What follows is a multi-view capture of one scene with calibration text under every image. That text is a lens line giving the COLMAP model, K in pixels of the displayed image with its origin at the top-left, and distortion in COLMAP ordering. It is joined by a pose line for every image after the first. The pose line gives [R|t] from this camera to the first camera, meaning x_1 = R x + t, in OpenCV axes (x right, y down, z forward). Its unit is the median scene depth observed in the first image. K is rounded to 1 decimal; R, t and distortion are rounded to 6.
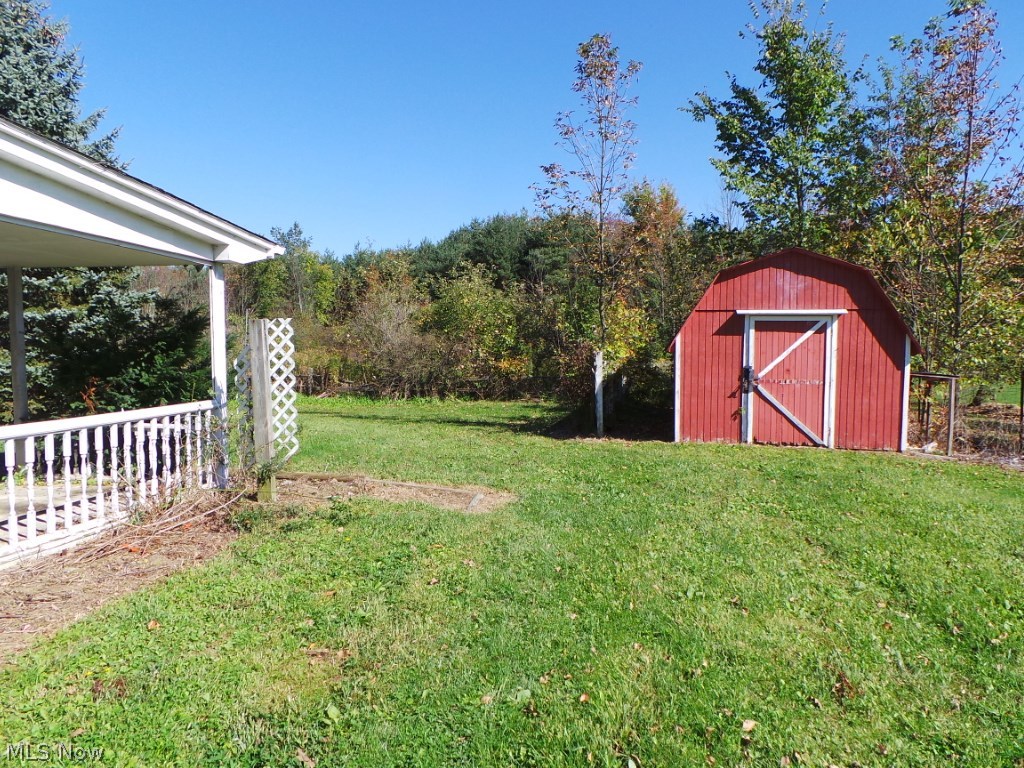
lens RADIAL K [[716.4, 0, 512.0], [0, 716.4, 384.0], [0, 0, 1]] dist [0.002309, 0.003999]
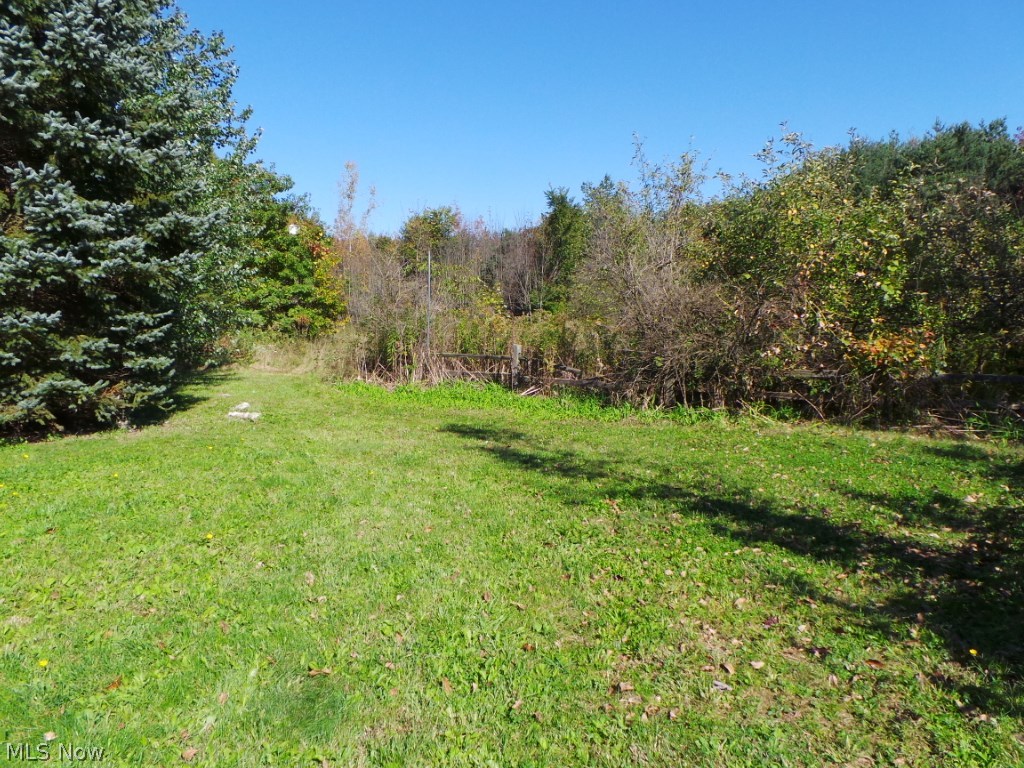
lens RADIAL K [[716.4, 0, 512.0], [0, 716.4, 384.0], [0, 0, 1]] dist [0.002309, 0.003999]
pose [[0.898776, 0.041041, -0.436484, -0.018631], [-0.020840, 0.998483, 0.050971, -0.021367], [0.437914, -0.036716, 0.898267, 0.480035]]
